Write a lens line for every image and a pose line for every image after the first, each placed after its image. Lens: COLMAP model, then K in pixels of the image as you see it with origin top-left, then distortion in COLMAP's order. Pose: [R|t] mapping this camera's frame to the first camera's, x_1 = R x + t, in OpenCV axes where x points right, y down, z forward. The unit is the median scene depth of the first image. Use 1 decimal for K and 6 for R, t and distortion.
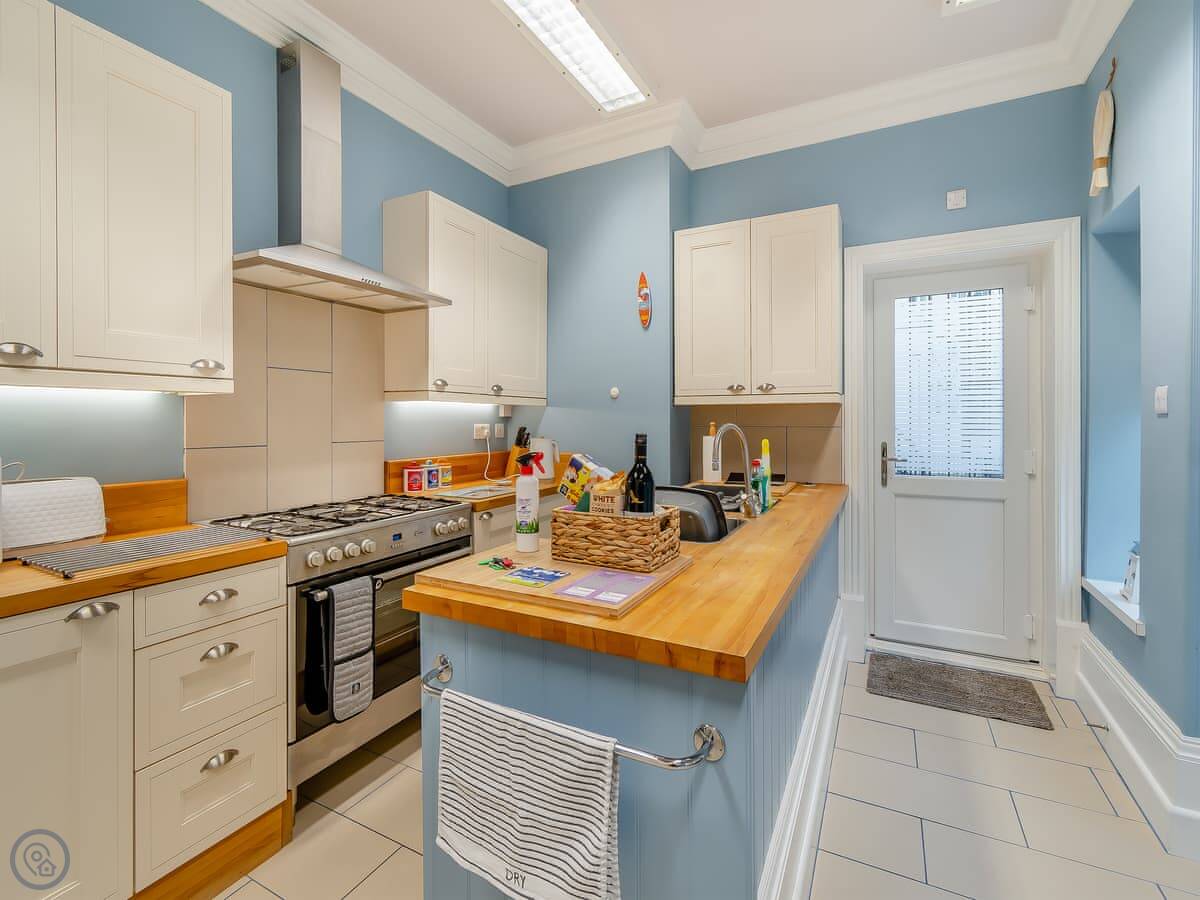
lens RADIAL K [[518.8, 0, 602.9], [0, 518.8, 418.6], [0, 0, 1]] dist [-0.000616, -0.000357]
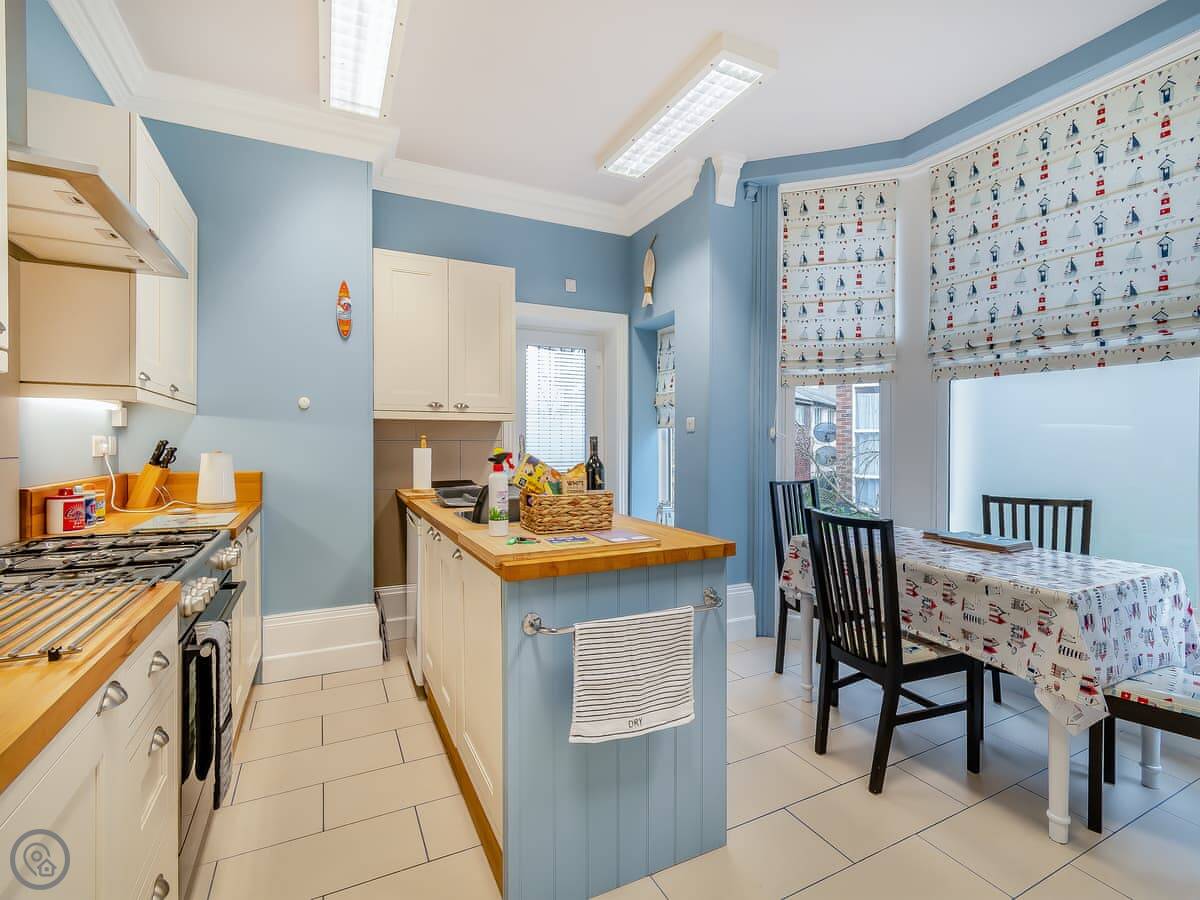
lens RADIAL K [[499.7, 0, 598.1], [0, 499.7, 439.0], [0, 0, 1]] dist [0.000837, -0.001162]
pose [[0.634941, 0.003898, 0.772551, -0.431596], [-0.003883, 0.999991, -0.001854, 0.017164], [-0.772551, -0.001823, 0.634951, 0.048466]]
